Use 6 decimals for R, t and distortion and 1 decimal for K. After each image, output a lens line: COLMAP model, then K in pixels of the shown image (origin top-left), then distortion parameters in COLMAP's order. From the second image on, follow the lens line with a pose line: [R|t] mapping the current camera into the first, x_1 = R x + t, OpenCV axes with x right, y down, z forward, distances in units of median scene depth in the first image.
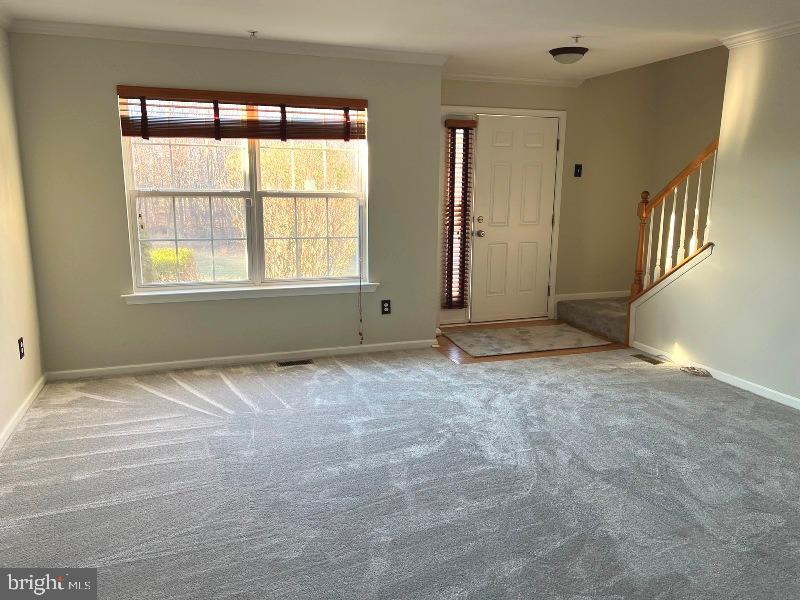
lens RADIAL K [[595.3, 0, 395.0], [0, 595.3, 302.0], [0, 0, 1]] dist [0.045085, -0.050020]
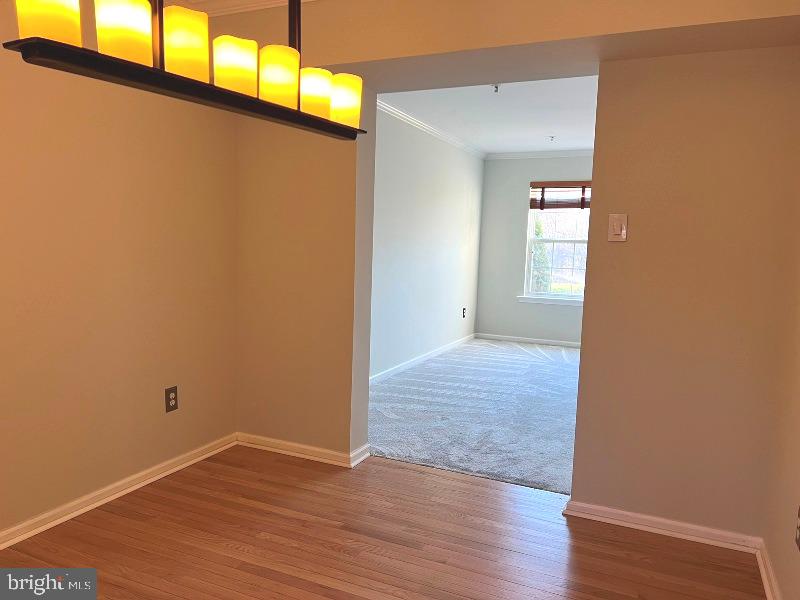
lens RADIAL K [[595.3, 0, 400.2], [0, 595.3, 299.5], [0, 0, 1]] dist [0.045085, -0.050020]
pose [[0.720418, 0.083343, -0.688515, 0.531388], [-0.162421, 0.985420, -0.050665, 0.149316], [0.674253, 0.148329, 0.723451, -0.532240]]
